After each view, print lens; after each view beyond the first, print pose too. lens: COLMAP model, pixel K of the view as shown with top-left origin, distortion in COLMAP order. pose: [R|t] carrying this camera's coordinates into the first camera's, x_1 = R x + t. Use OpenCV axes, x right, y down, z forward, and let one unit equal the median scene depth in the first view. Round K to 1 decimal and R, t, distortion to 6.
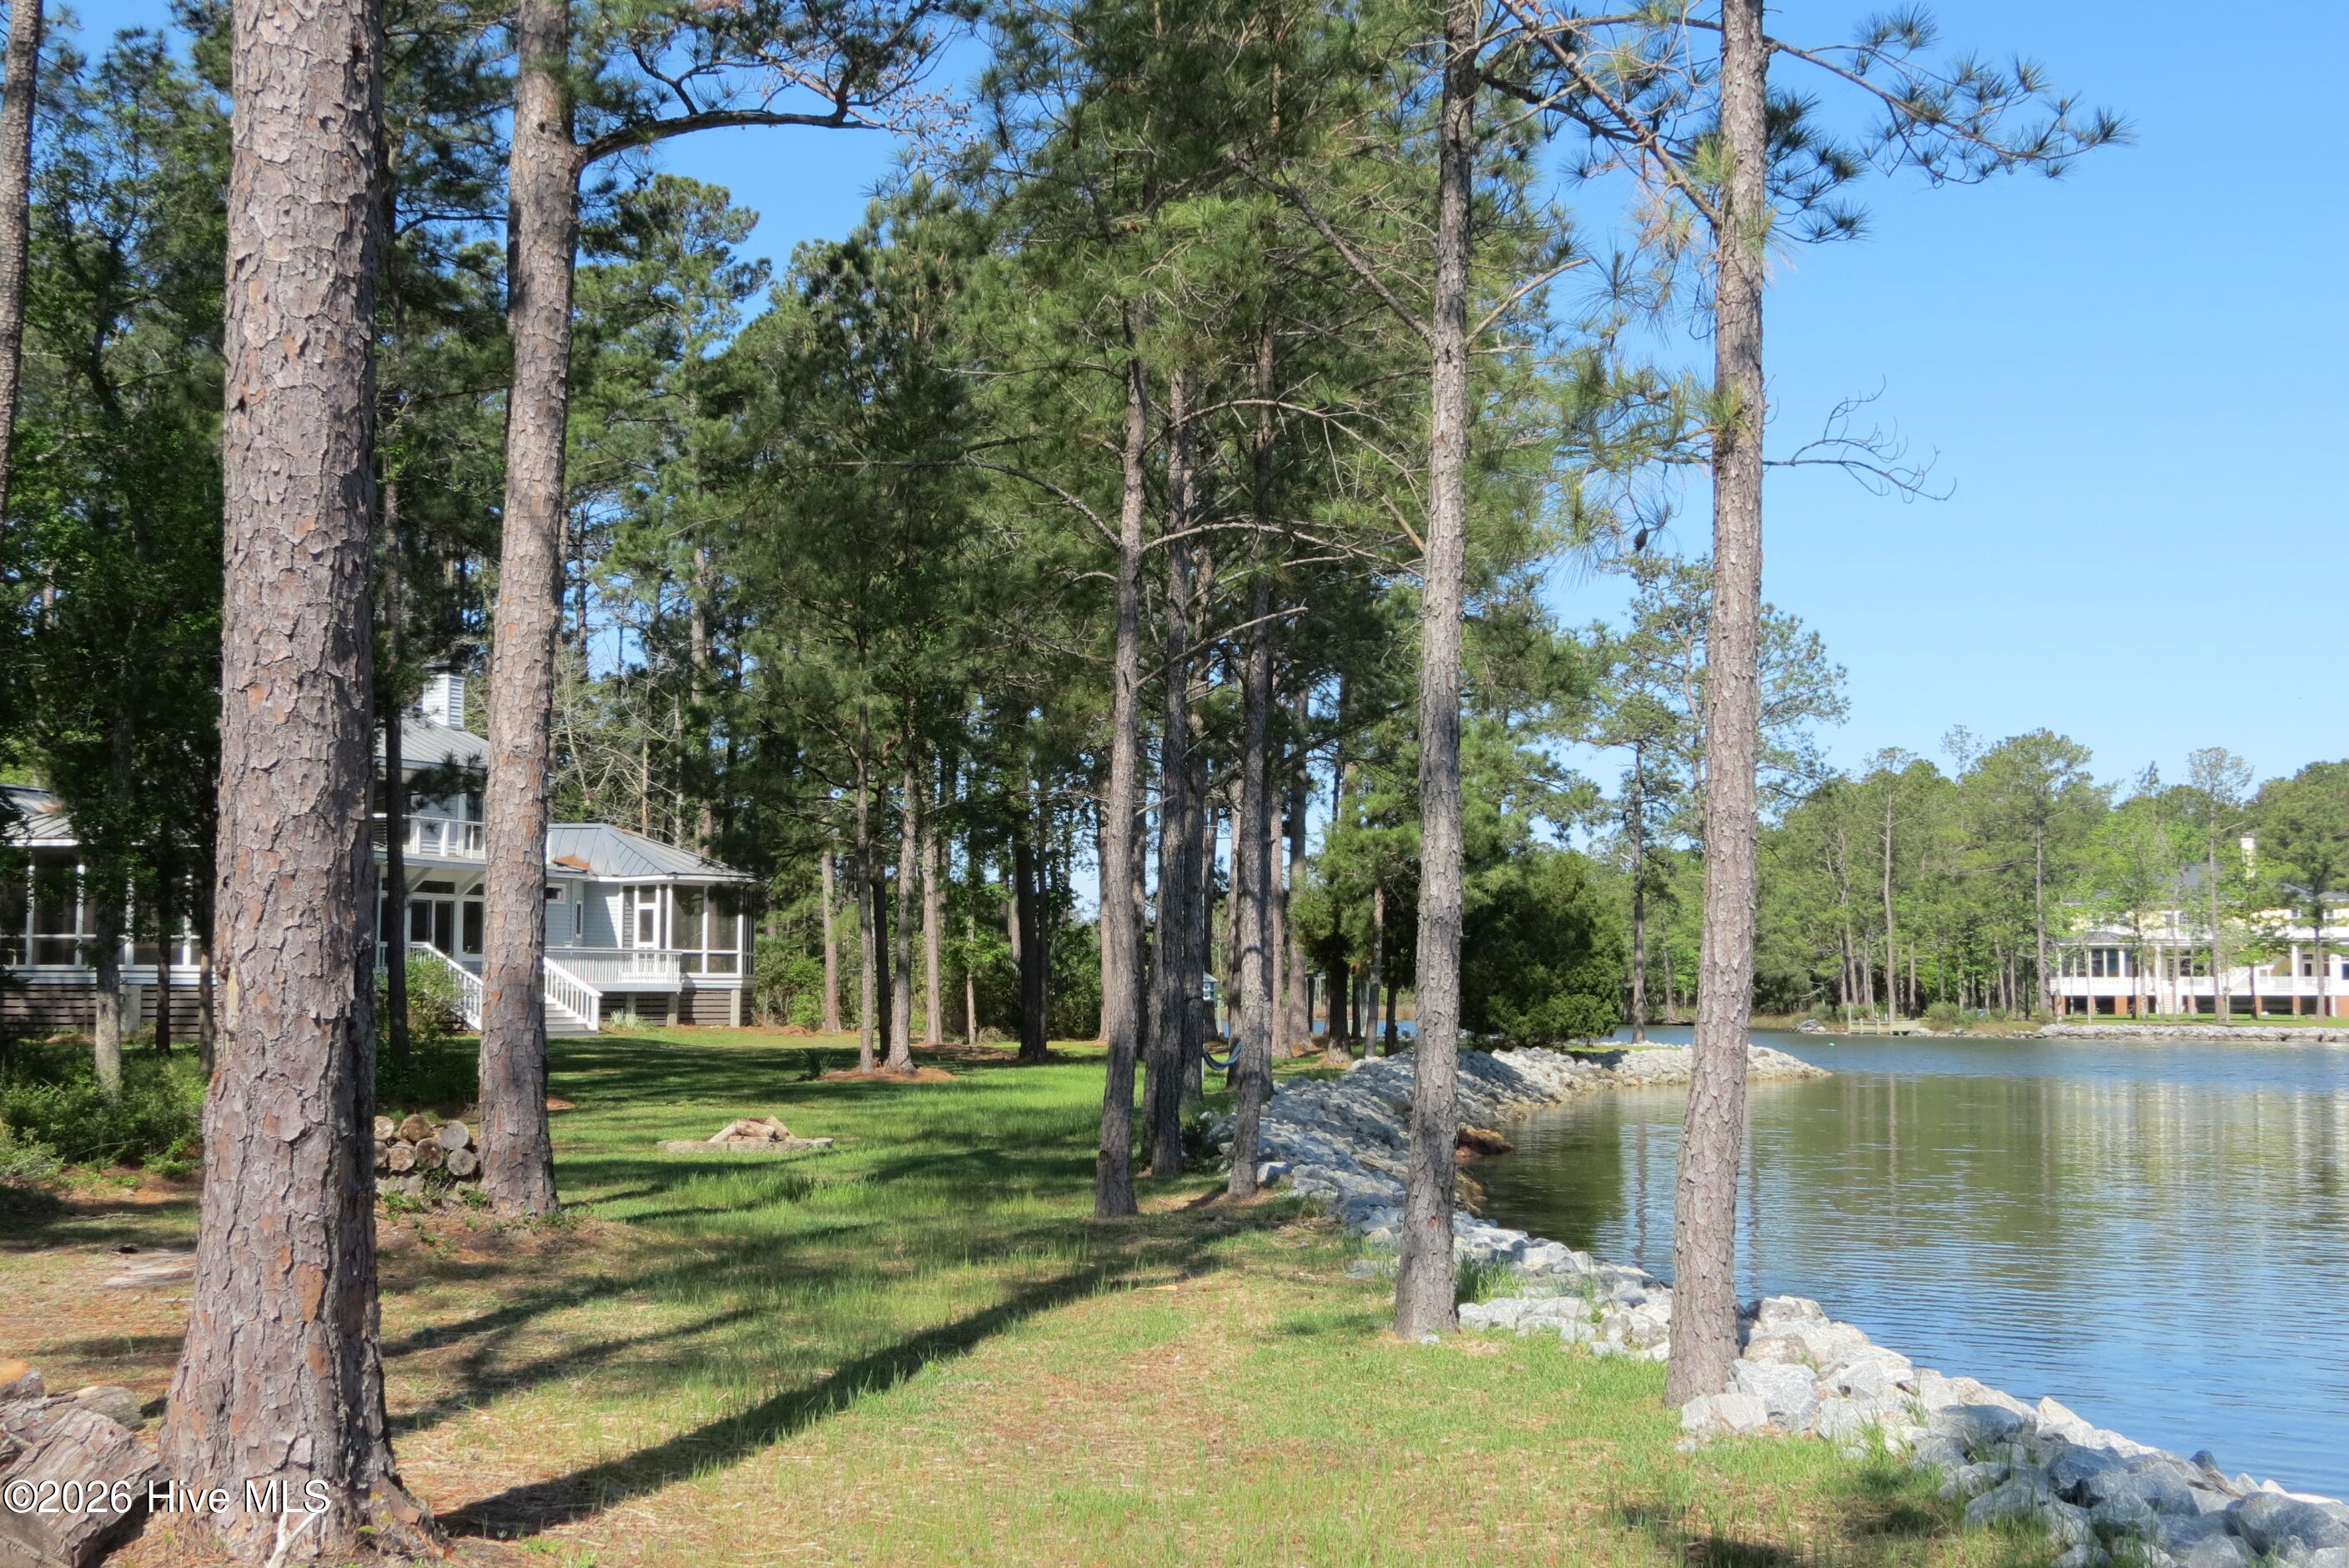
lens RADIAL K [[2570.1, 0, 1174.5], [0, 2570.1, 784.0], [0, 0, 1]] dist [0.001989, 0.006384]
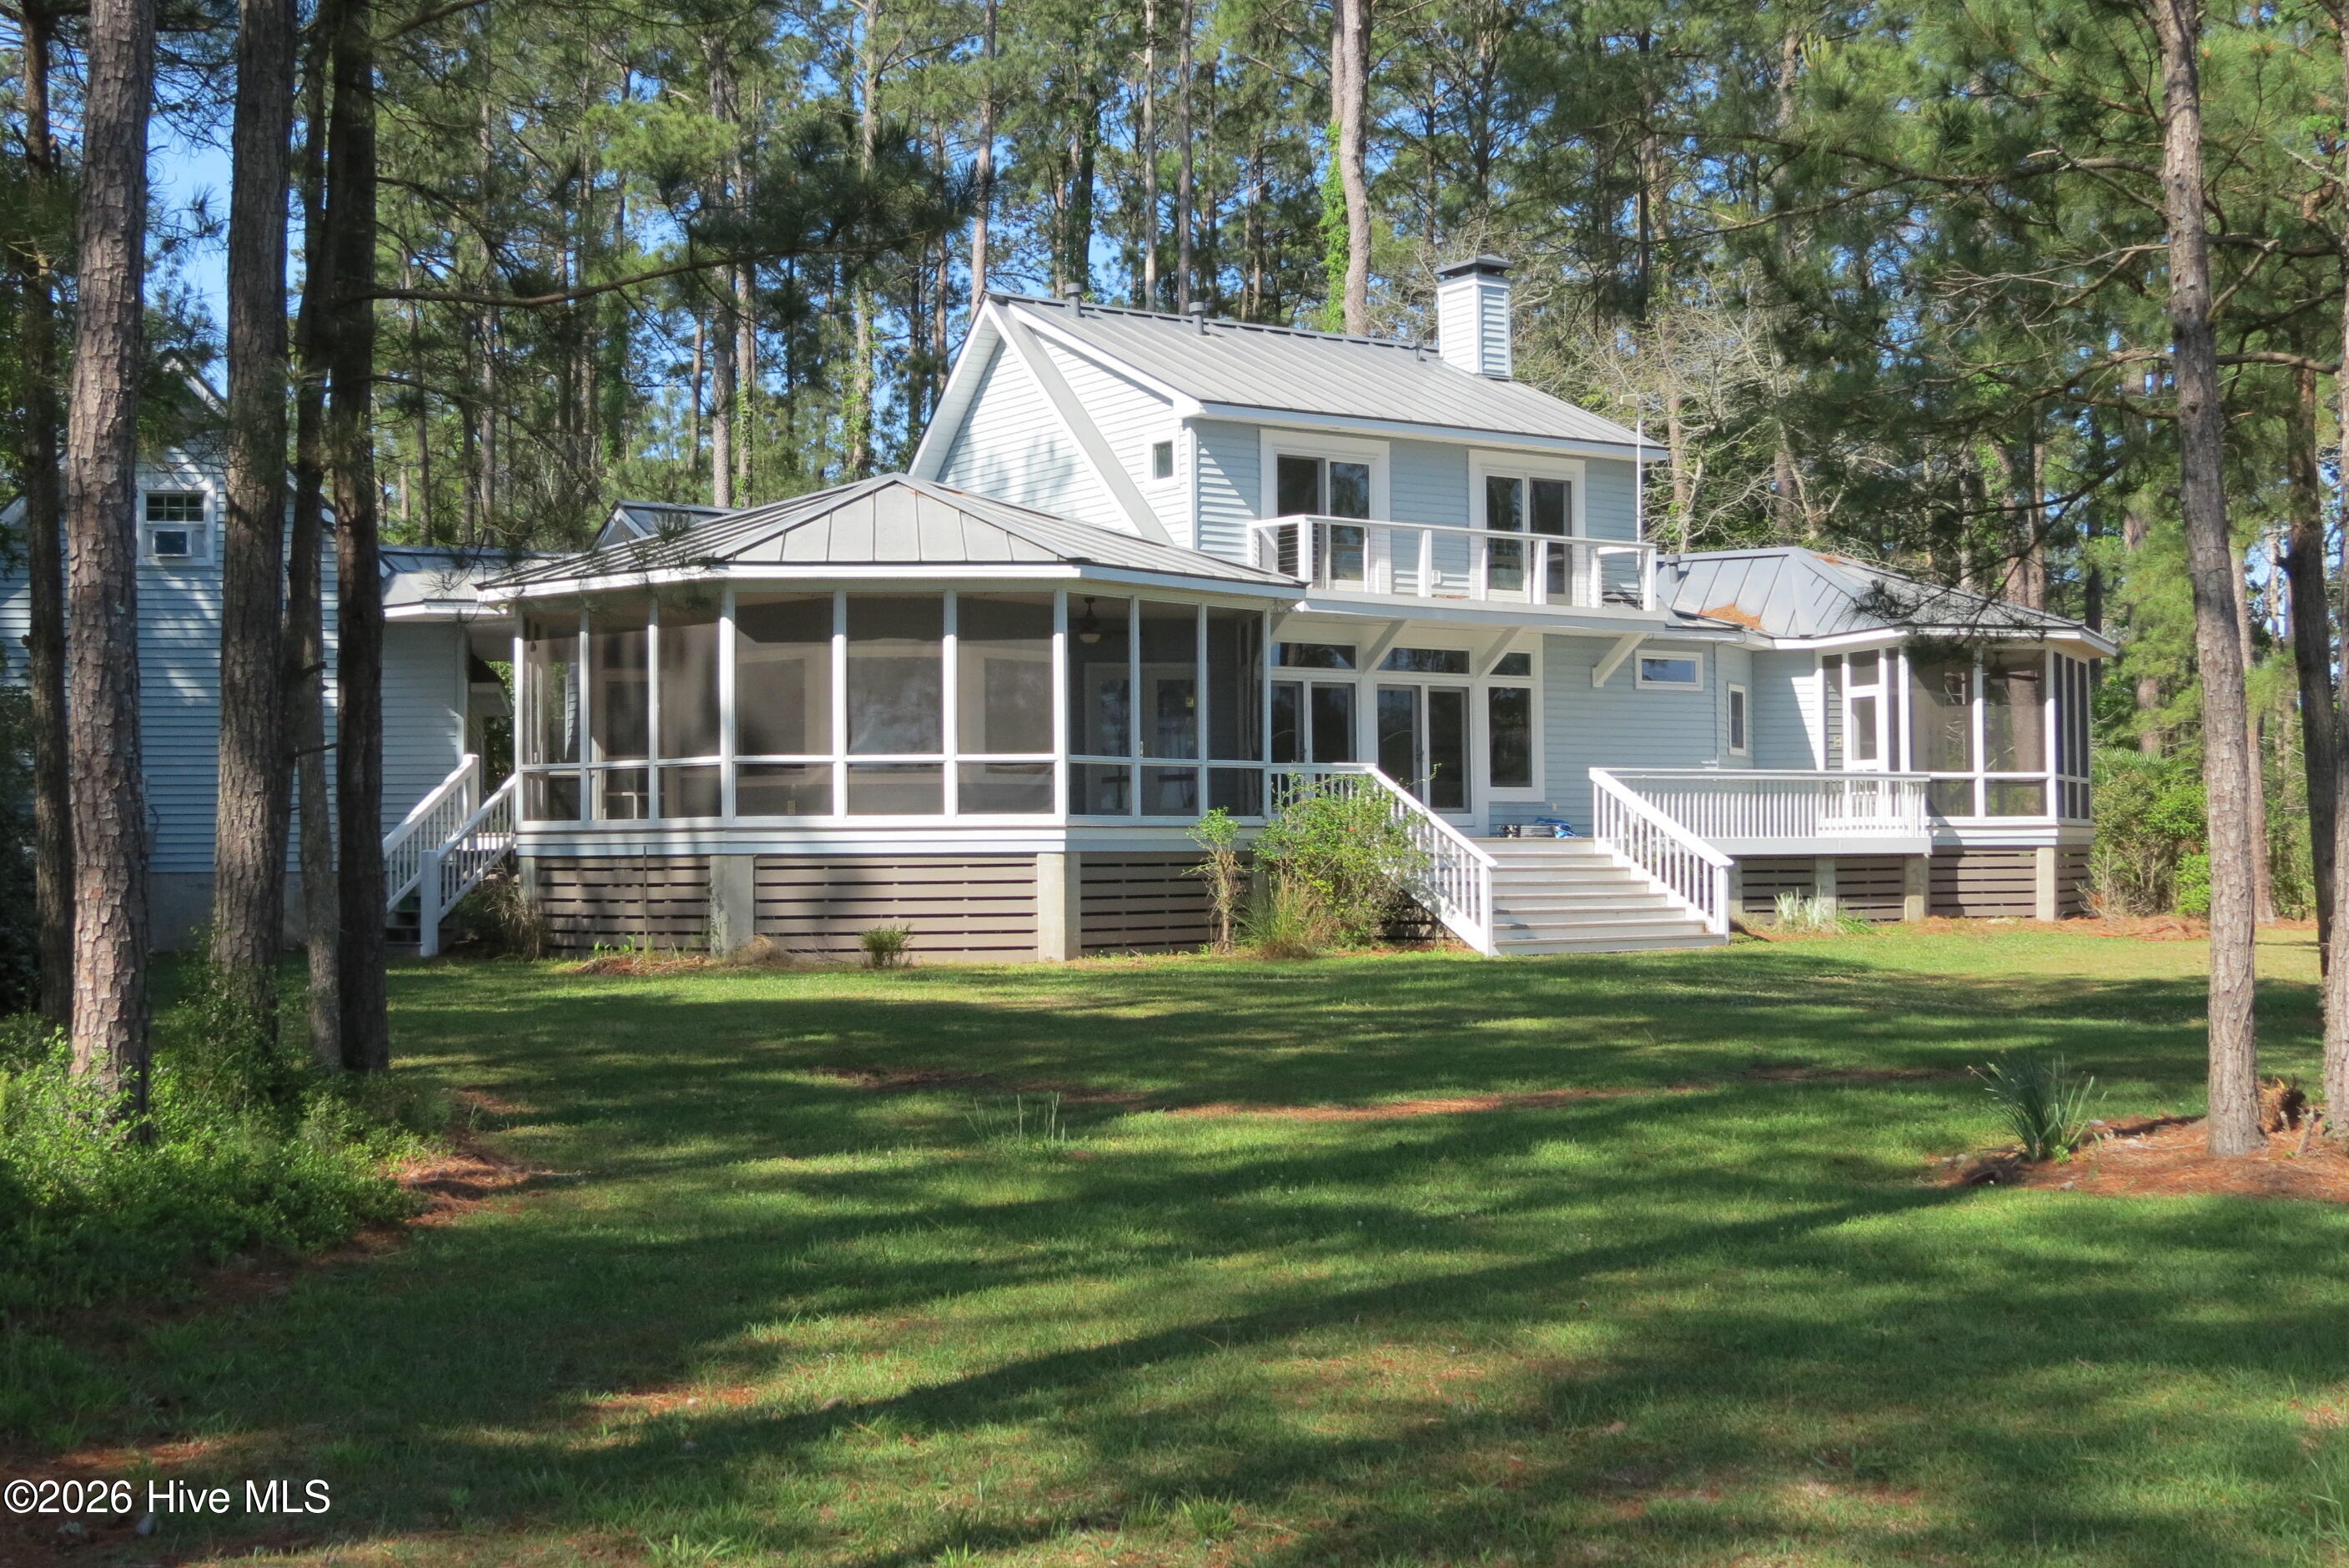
lens RADIAL K [[3162.3, 0, 1174.5], [0, 3162.3, 784.0], [0, 0, 1]] dist [0.008259, 0.014754]
pose [[0.886006, -0.022048, -0.463150, -0.031774], [0.049867, 0.997606, 0.047905, 0.028688], [0.460985, -0.065540, 0.884984, 0.365907]]
